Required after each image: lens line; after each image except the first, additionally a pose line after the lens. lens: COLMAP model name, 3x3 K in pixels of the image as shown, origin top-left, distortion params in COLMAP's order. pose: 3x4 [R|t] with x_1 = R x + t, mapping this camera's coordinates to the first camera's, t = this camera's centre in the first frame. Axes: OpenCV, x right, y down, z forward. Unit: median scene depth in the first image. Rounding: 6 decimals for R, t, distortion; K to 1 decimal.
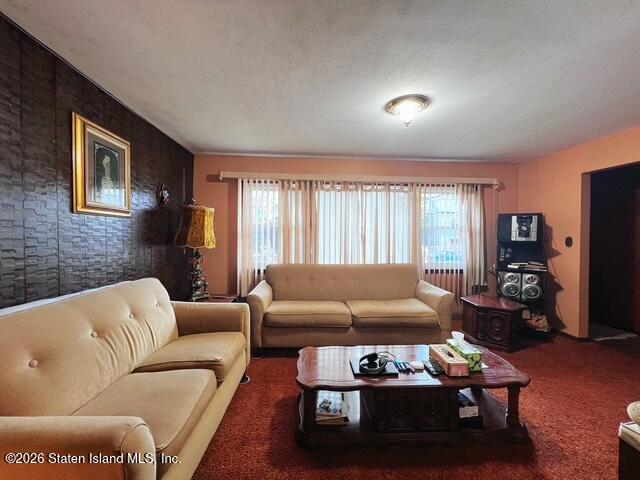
lens RADIAL K [[256.3, 0, 320.3], [0, 256.3, 240.8], [0, 0, 1]] dist [-0.001800, -0.000491]
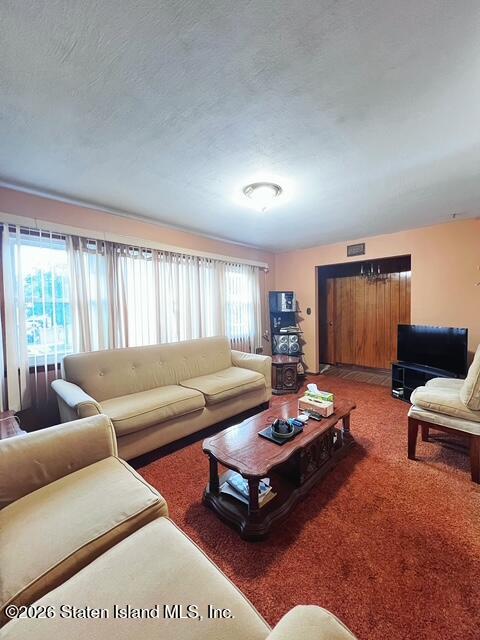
lens RADIAL K [[256.3, 0, 240.4], [0, 256.3, 317.9], [0, 0, 1]] dist [-0.001800, -0.000491]
pose [[0.727602, -0.046655, 0.684411, -0.338752], [0.037059, 0.998901, 0.028696, -0.015021], [-0.684997, 0.004484, 0.728532, 0.172754]]
